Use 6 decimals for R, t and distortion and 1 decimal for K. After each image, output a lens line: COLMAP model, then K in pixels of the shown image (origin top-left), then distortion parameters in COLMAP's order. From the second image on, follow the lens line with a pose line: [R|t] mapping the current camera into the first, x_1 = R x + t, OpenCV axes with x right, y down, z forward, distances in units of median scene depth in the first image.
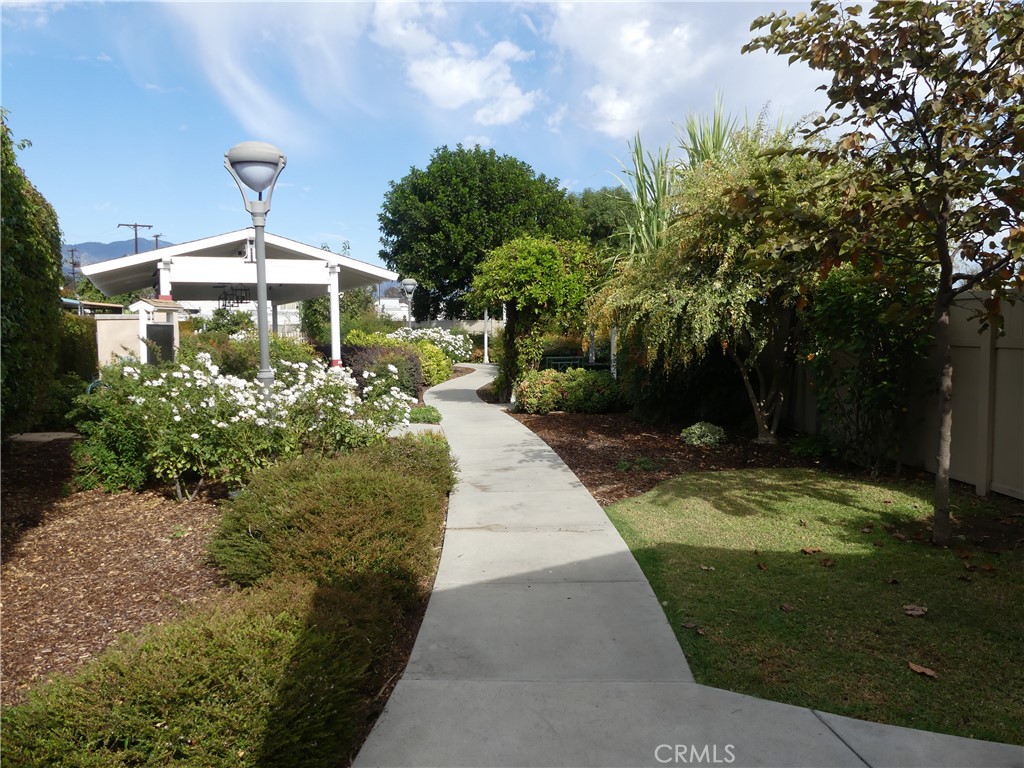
lens RADIAL K [[790.6, 0, 514.4], [0, 790.6, 390.7], [0, 0, 1]] dist [-0.009226, -0.014054]
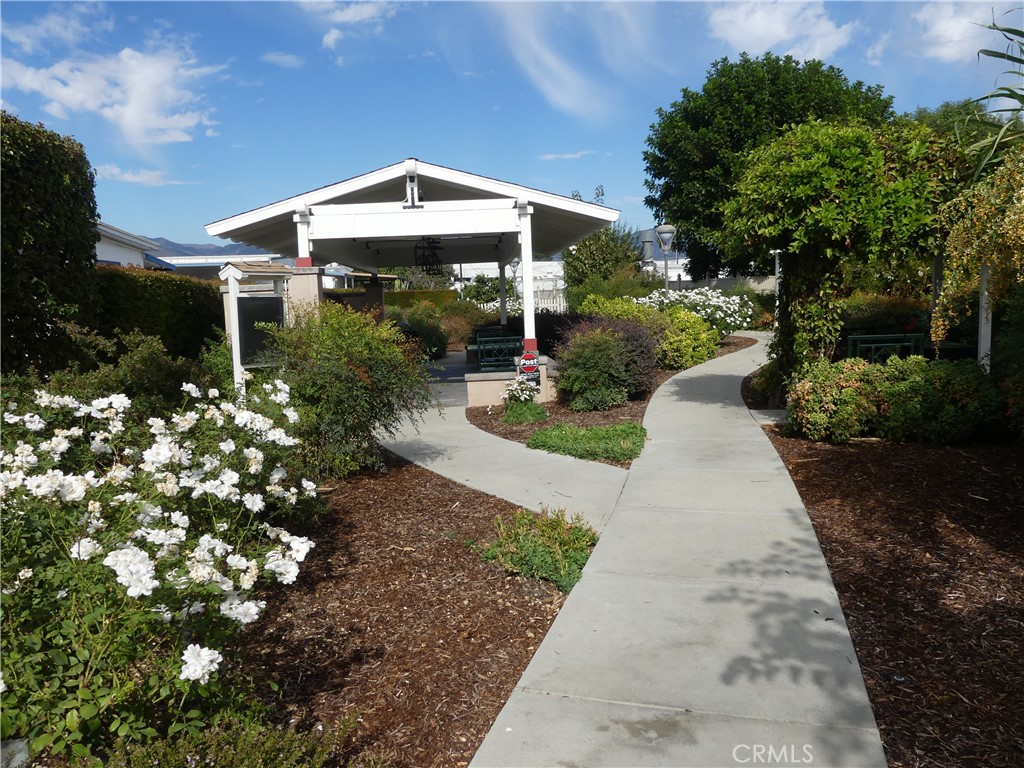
lens RADIAL K [[790.6, 0, 514.4], [0, 790.6, 390.7], [0, 0, 1]] dist [-0.009226, -0.014054]
pose [[0.929134, 0.013284, -0.369503, 0.020896], [0.004651, 0.998855, 0.047604, -0.023683], [0.369713, -0.045949, 0.928009, 0.298841]]
